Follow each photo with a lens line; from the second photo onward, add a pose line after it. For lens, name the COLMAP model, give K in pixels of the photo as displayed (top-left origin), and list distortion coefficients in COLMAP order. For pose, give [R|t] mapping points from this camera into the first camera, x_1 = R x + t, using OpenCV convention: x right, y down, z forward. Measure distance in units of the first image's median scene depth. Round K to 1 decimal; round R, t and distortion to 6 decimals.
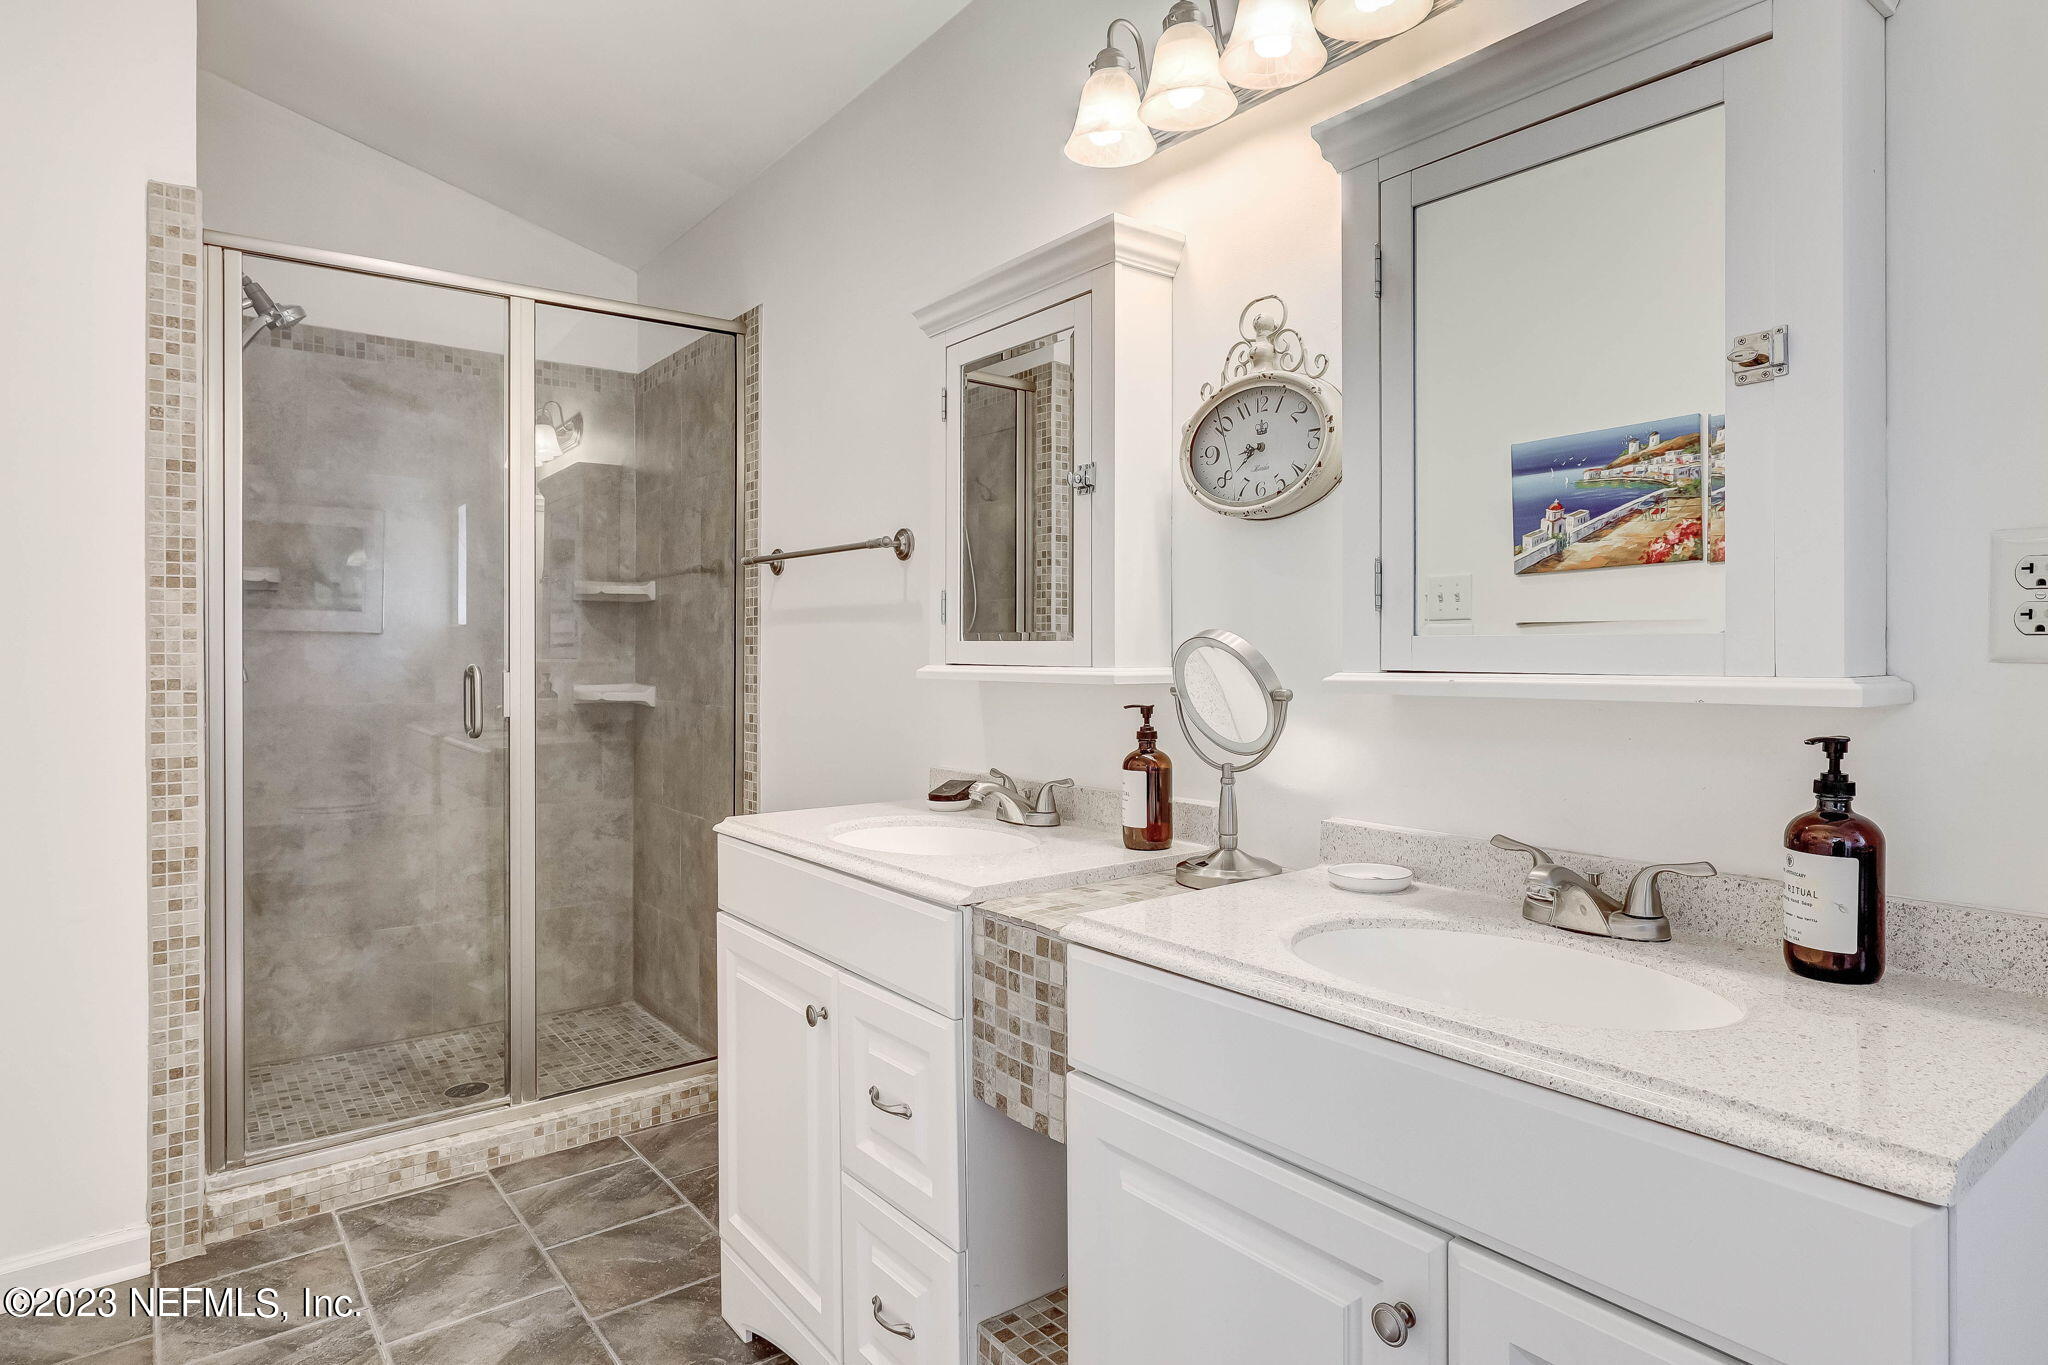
lens RADIAL K [[1133.9, 0, 1024.1], [0, 1133.9, 663.8], [0, 0, 1]] dist [-0.006227, 0.000467]
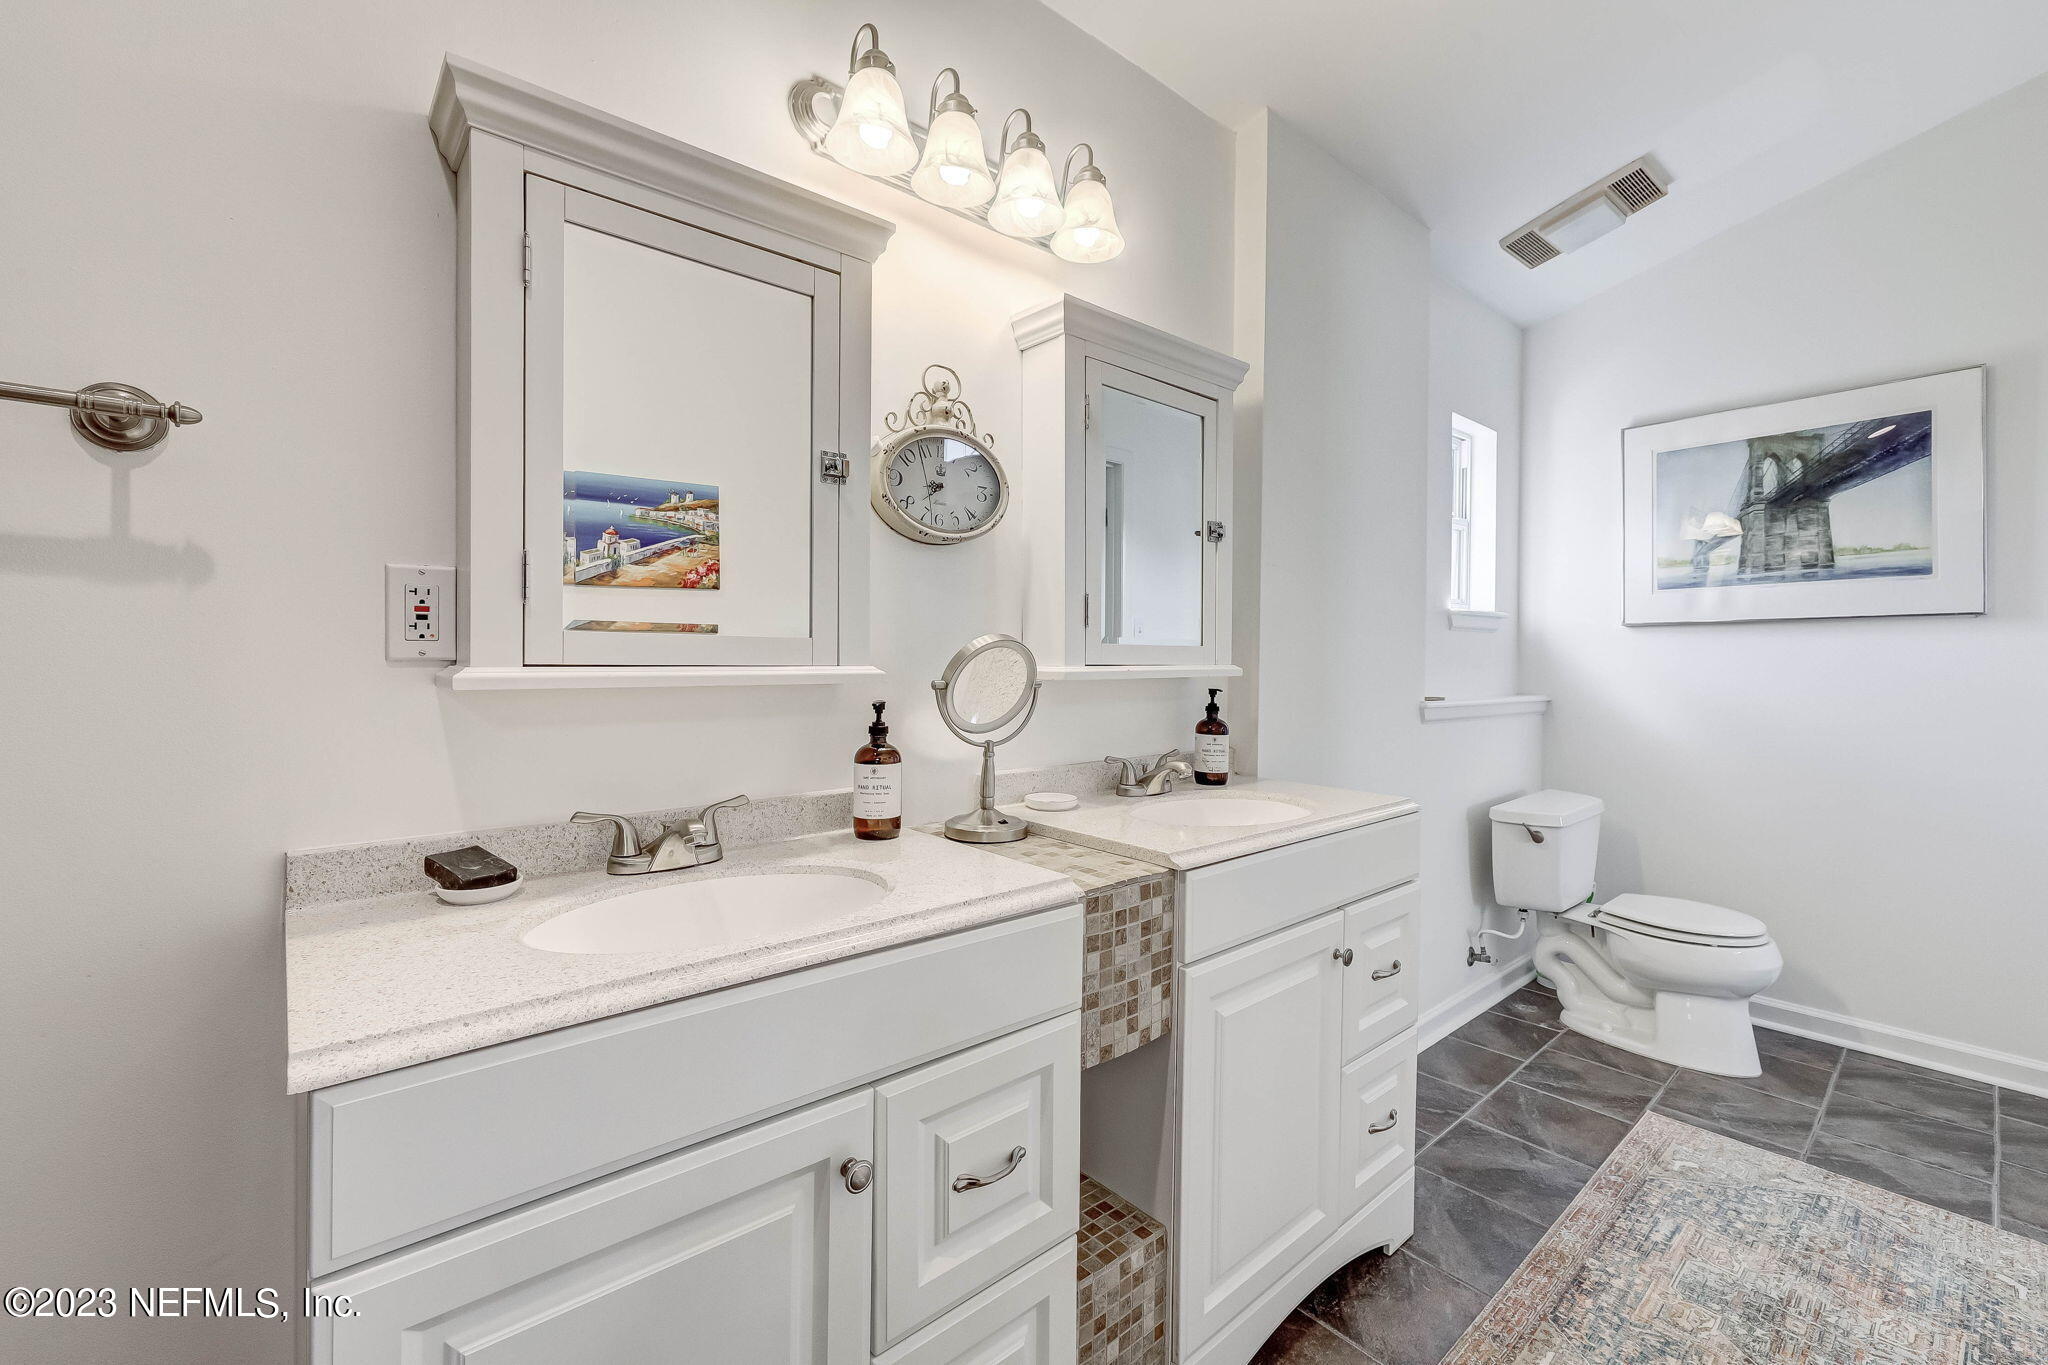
lens RADIAL K [[856.4, 0, 1023.4], [0, 856.4, 676.6], [0, 0, 1]] dist [-0.002082, 0.000135]
pose [[-0.050780, -0.022522, 0.998456, -0.503217], [0.007246, 0.999711, 0.022919, -0.003101], [-0.998684, 0.008398, -0.050602, 0.660517]]
